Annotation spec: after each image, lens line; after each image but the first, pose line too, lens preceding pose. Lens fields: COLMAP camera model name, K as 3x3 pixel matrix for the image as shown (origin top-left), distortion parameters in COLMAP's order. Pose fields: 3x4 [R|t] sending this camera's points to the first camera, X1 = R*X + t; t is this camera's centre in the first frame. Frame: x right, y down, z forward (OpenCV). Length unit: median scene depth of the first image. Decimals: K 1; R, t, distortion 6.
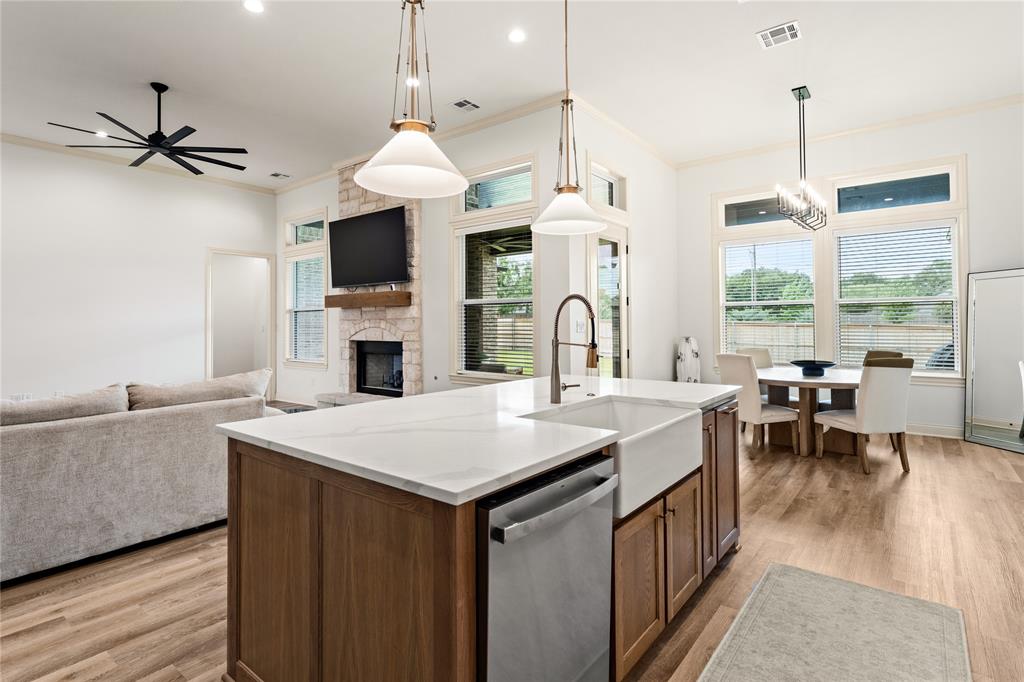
lens RADIAL K [[506.7, 0, 515.3], [0, 506.7, 318.1], [0, 0, 1]] dist [0.000457, 0.000549]
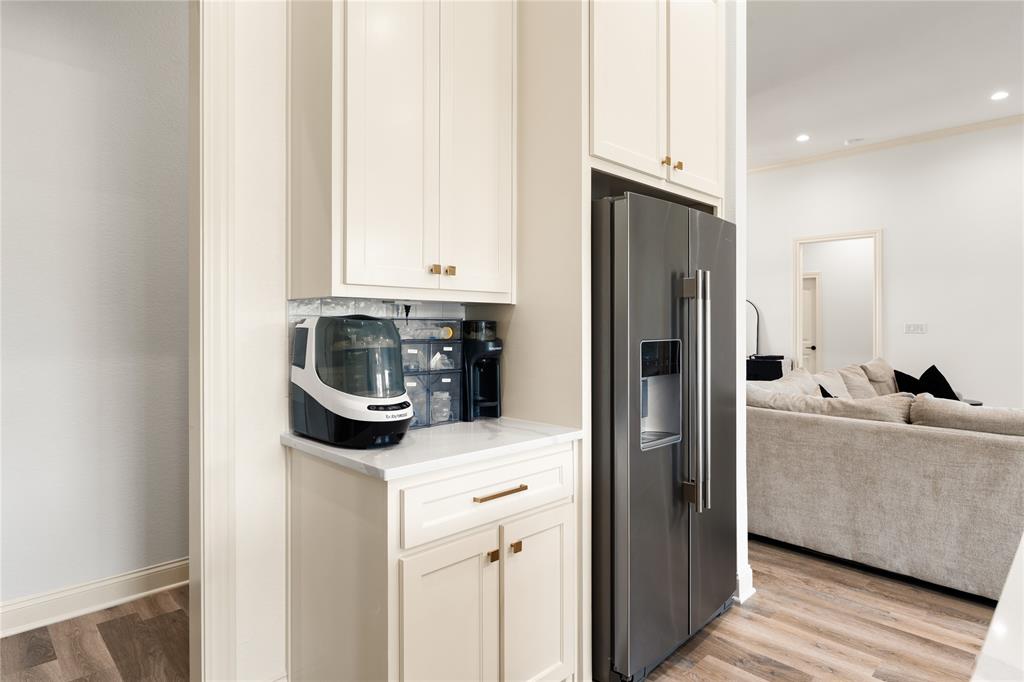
lens RADIAL K [[572.9, 0, 509.3], [0, 572.9, 326.0], [0, 0, 1]] dist [0.002727, 0.000693]
pose [[-0.136740, 0.005972, -0.990589, 0.072315], [0.010933, 0.999930, 0.004519, 0.000909], [0.990547, -0.010212, -0.136796, 0.119472]]
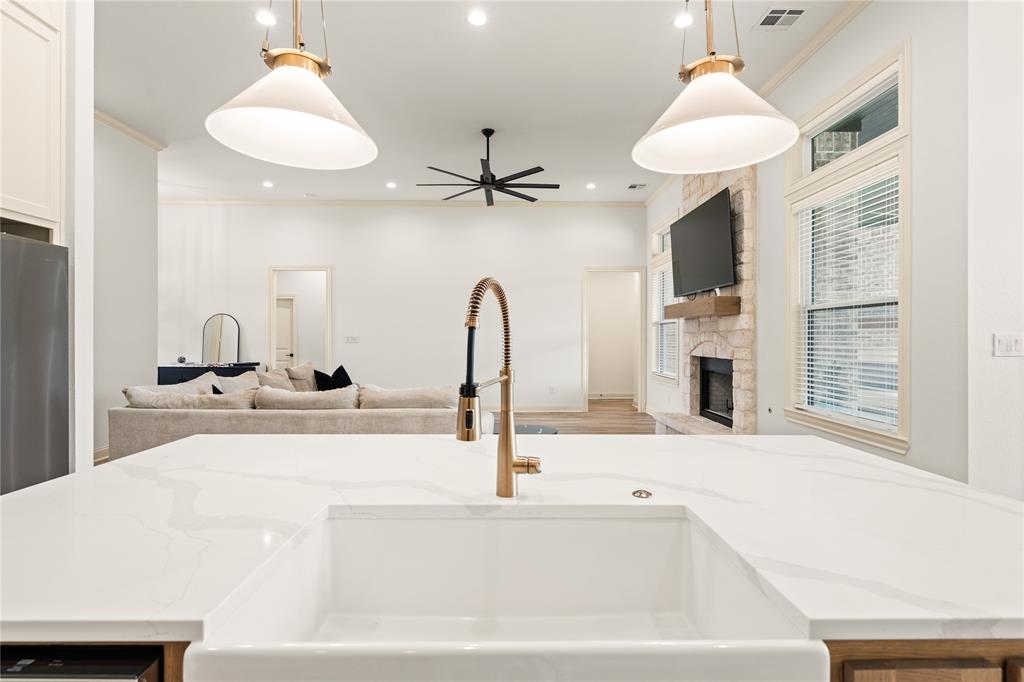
lens RADIAL K [[494.5, 0, 512.0], [0, 494.5, 341.0], [0, 0, 1]] dist [-0.003899, -0.000660]
pose [[0.622741, 0.011420, -0.782345, 0.173021], [0.004607, 0.999823, 0.018262, 0.001301], [0.782415, -0.014976, 0.622578, 0.254229]]
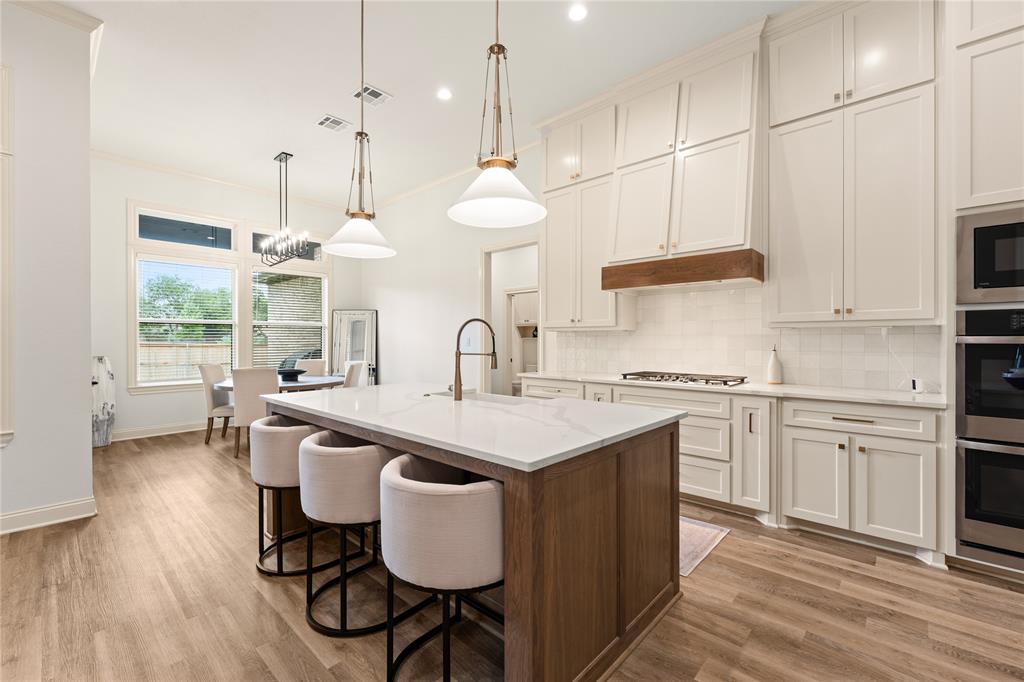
lens RADIAL K [[431.7, 0, 512.0], [0, 431.7, 341.0], [0, 0, 1]] dist [-0.002606, 0.000024]
pose [[0.084182, 0.001426, 0.996449, -0.367144], [-0.009918, 0.999951, -0.000593, 0.005349], [-0.996401, -0.009833, 0.084192, 0.279671]]
